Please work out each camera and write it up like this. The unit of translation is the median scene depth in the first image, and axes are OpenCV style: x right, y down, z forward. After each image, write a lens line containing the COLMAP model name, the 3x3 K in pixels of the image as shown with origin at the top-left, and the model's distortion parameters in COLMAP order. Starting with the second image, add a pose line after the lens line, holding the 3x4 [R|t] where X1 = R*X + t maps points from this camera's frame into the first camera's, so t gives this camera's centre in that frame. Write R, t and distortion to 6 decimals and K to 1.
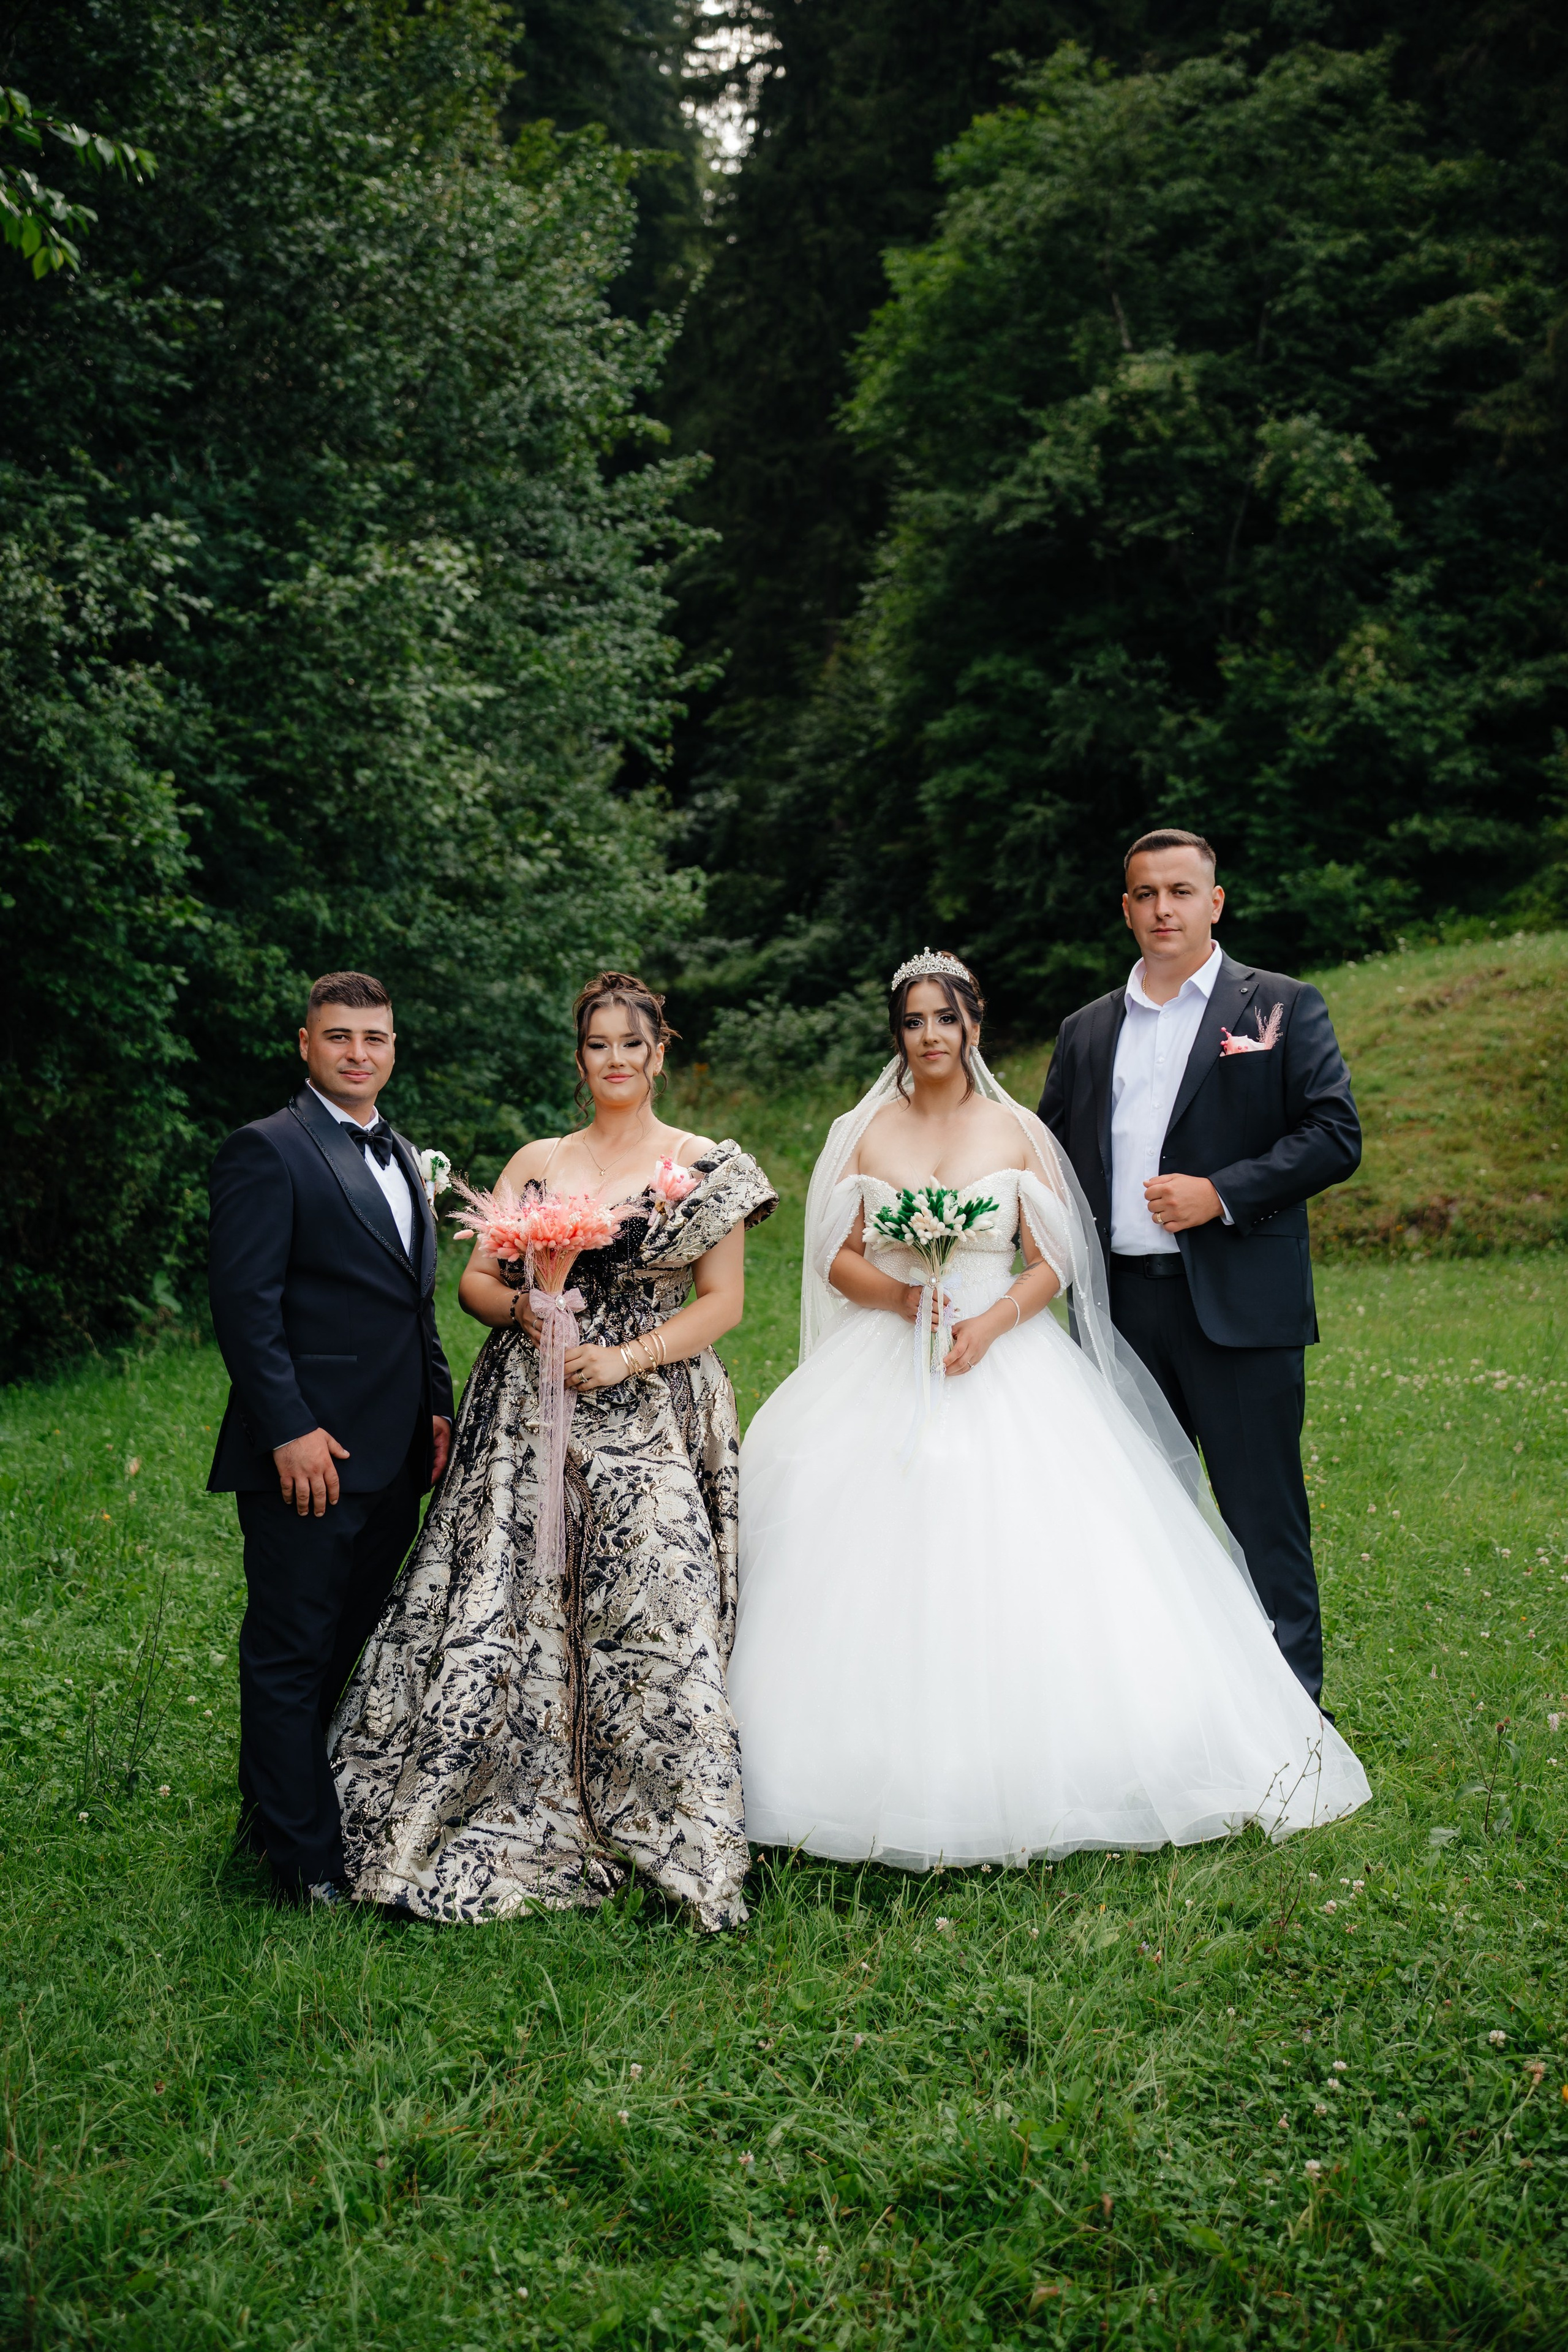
lens RADIAL K [[2778.1, 0, 784.0], [0, 2778.1, 1176.0], [0, 0, 1]] dist [0.002832, 0.028175]
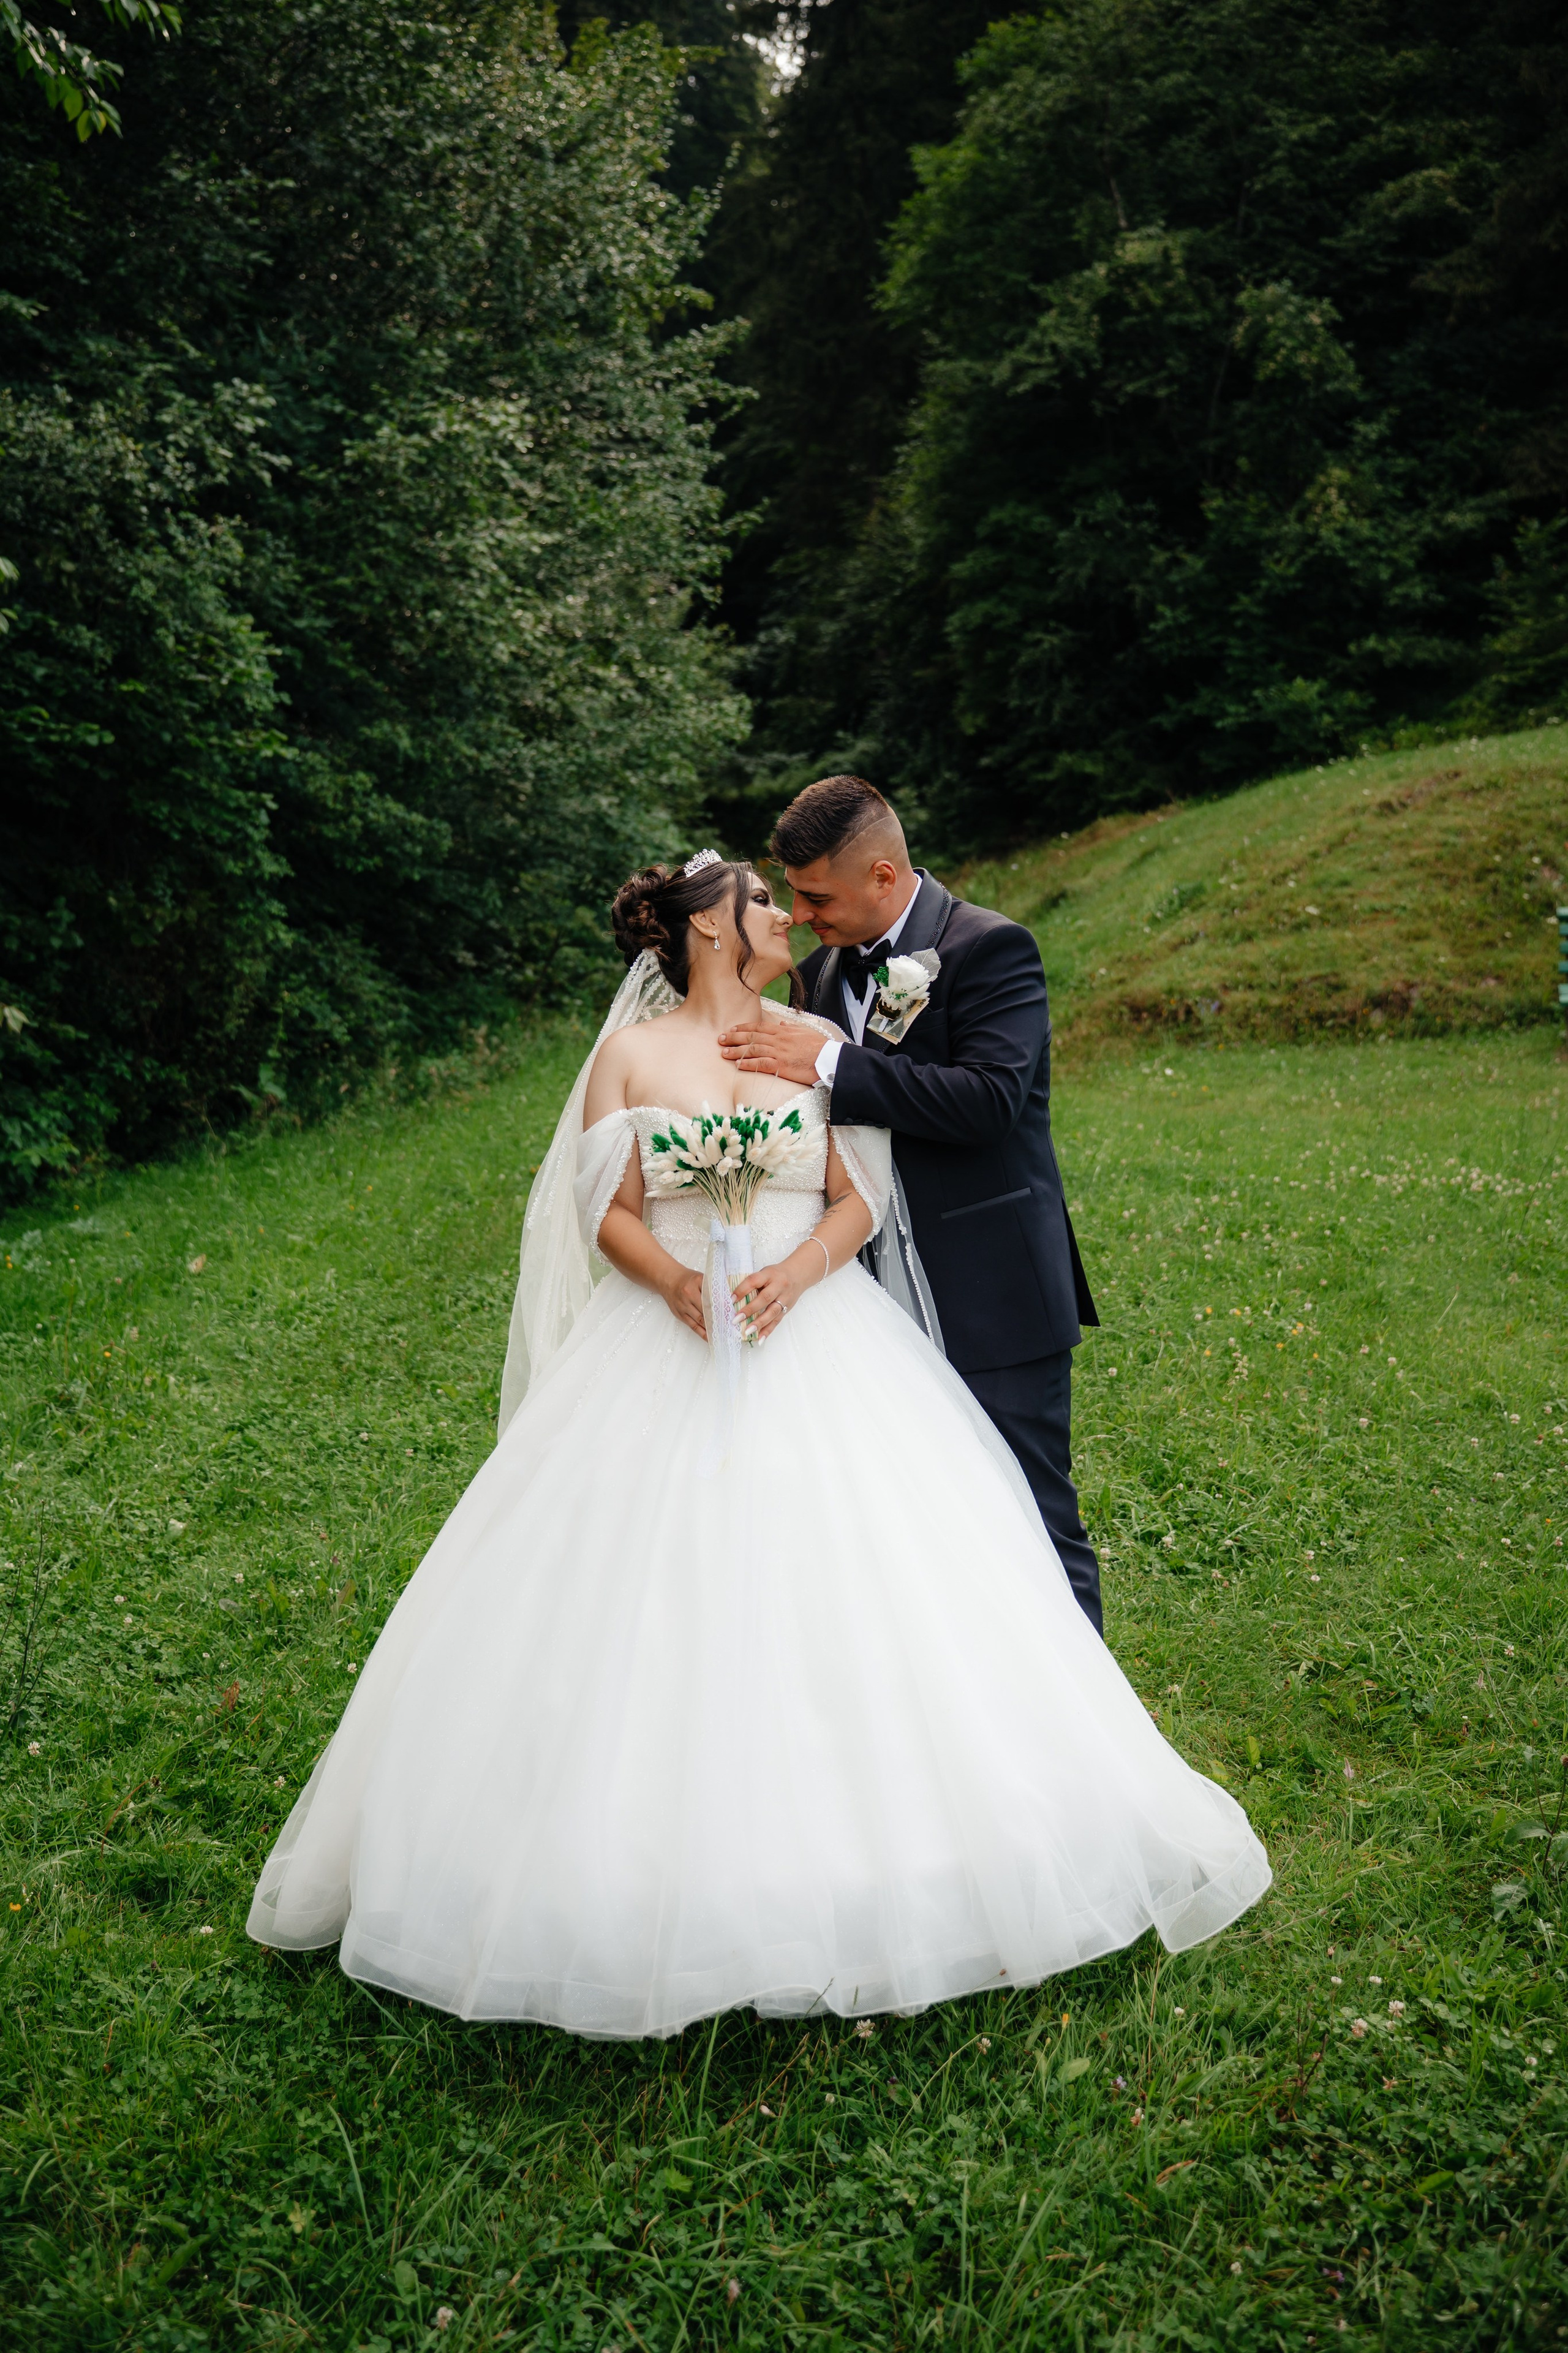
lens RADIAL K [[2212.3, 0, 748.4], [0, 2212.3, 1170.8], [0, 0, 1]] dist [0.007179, -0.016794]
pose [[0.998926, -0.010228, -0.045183, 0.010920], [0.014791, 0.994692, 0.101830, -0.008941], [0.043902, -0.102389, 0.993775, 0.079146]]
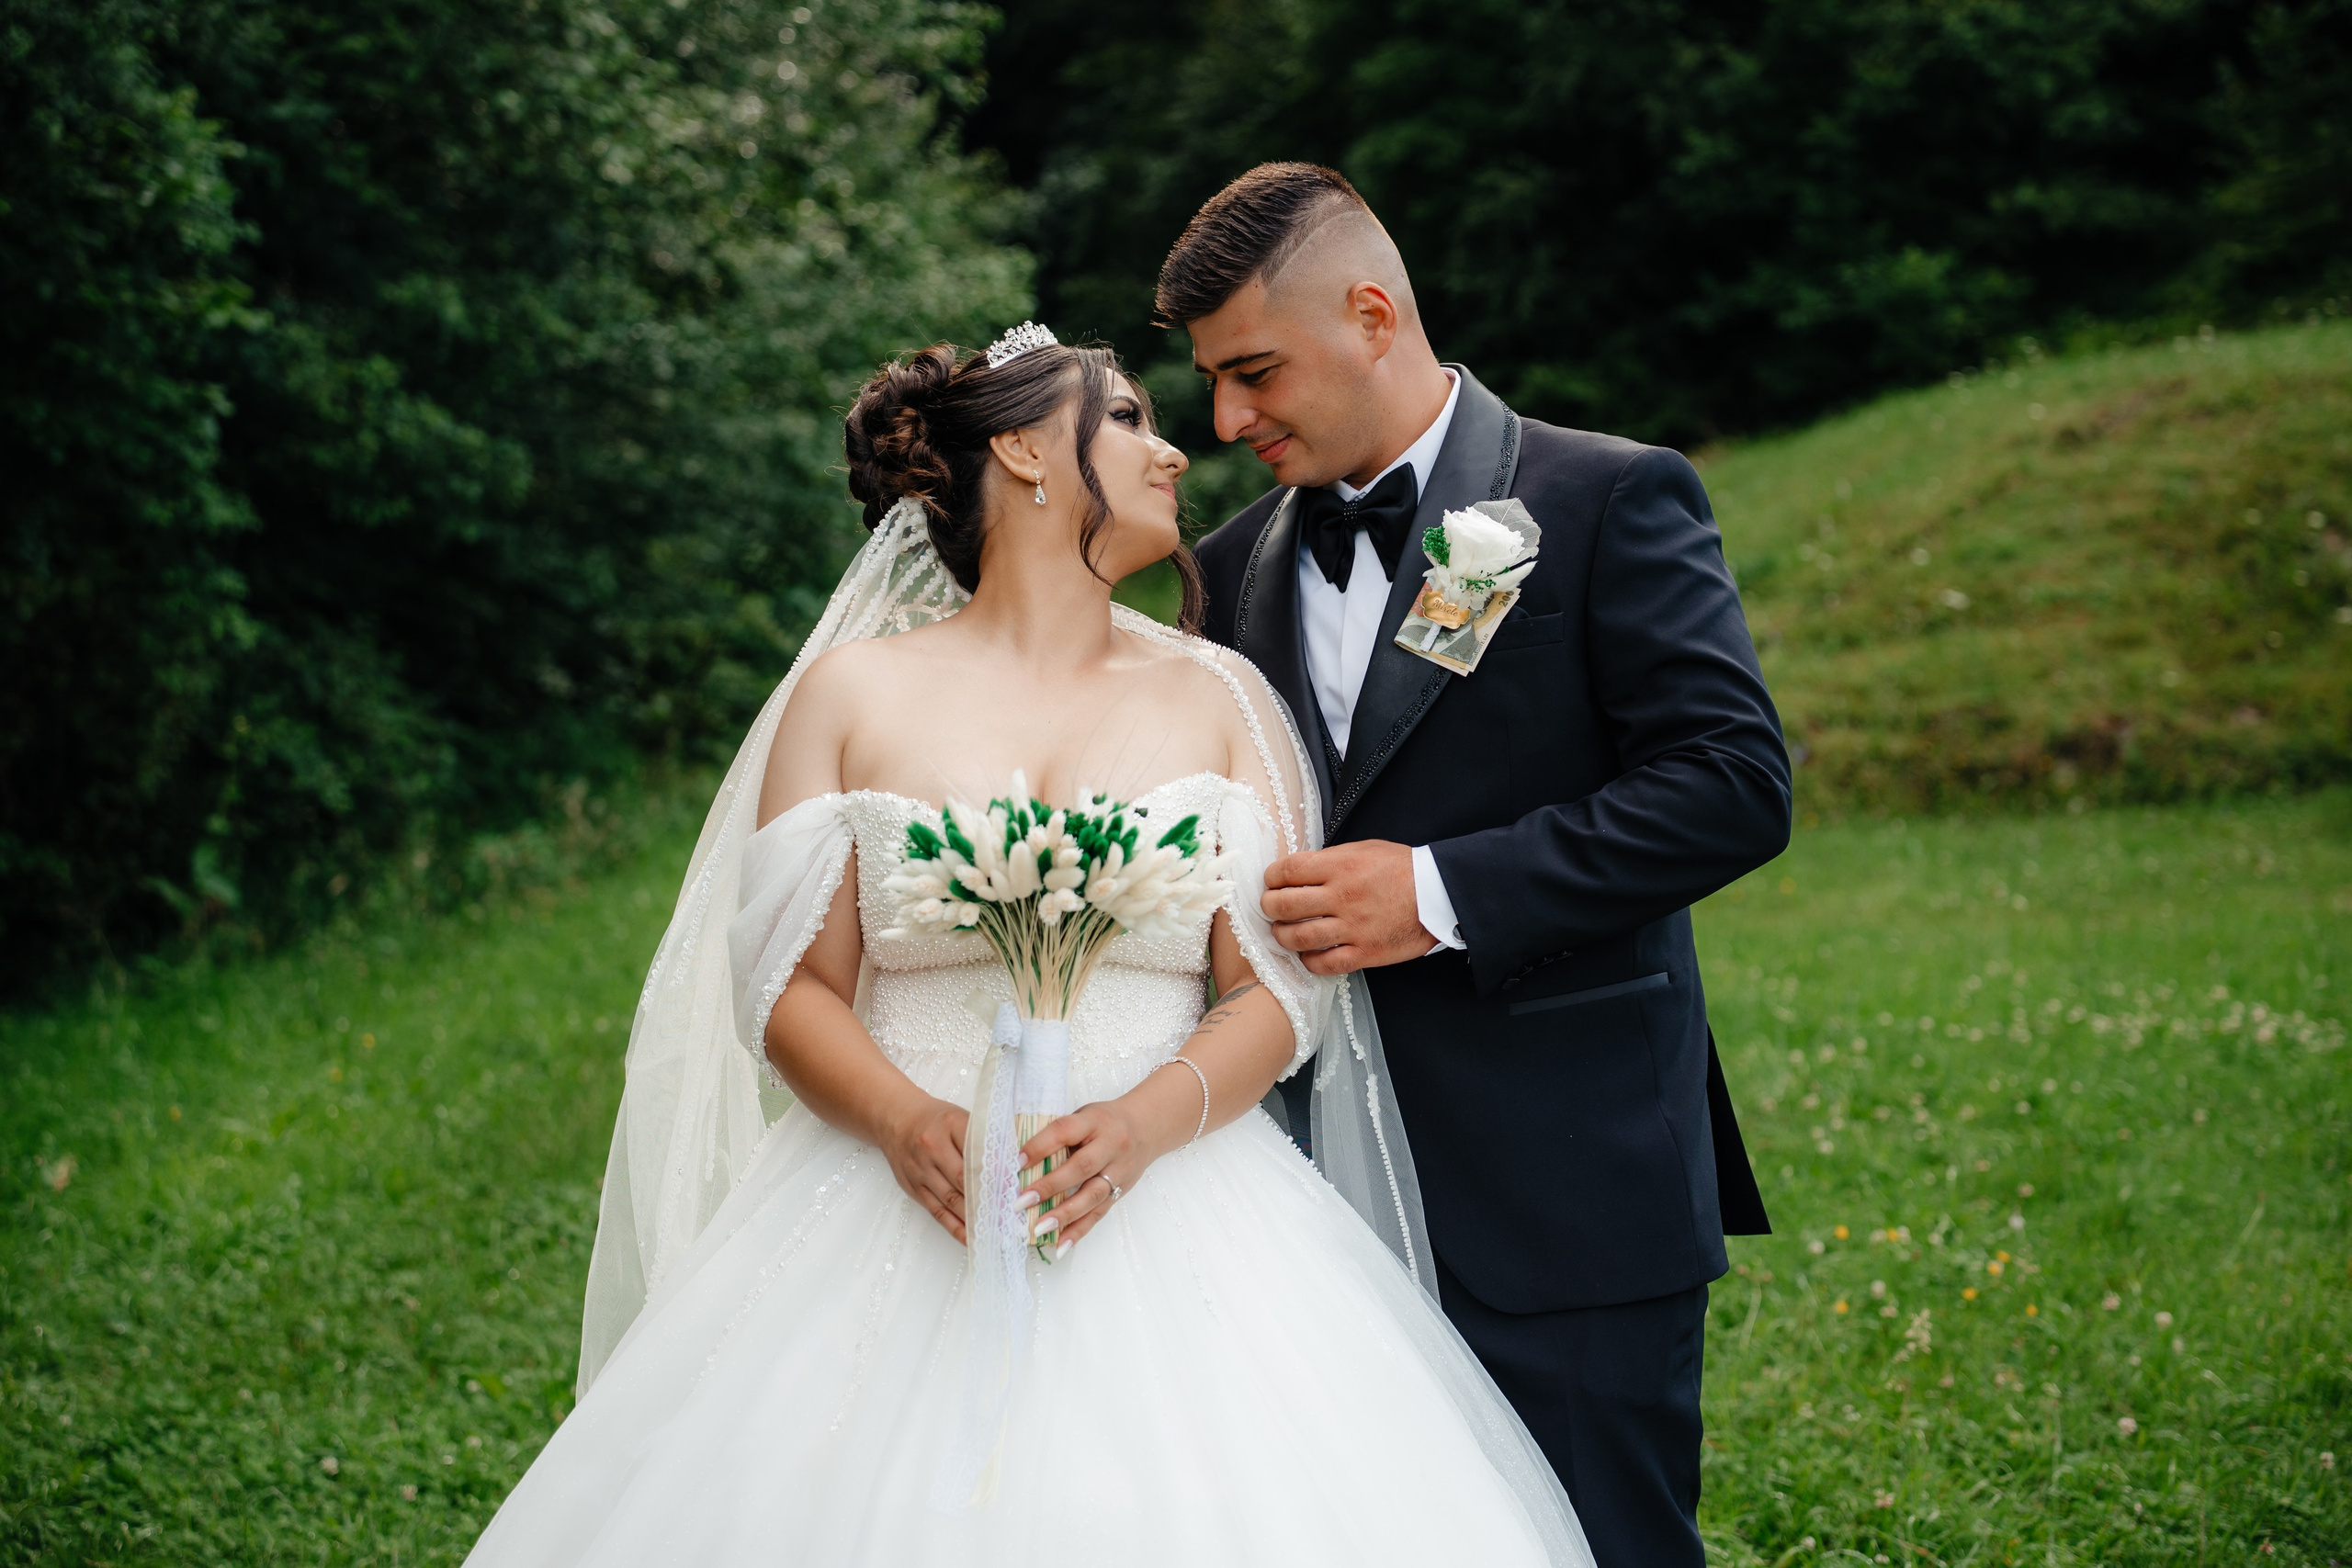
lens RADIAL K [[3586.4, 0, 1206.7], [0, 3586.4, 782.7], [0, 0, 1]] dist [0.041097, -0.190649]
pose [[0.999942, -0.008558, 0.006541, 0.009517], [0.008371, 0.999569, 0.028124, -0.002005], [-0.006779, -0.028068, 0.999583, 0.101380]]
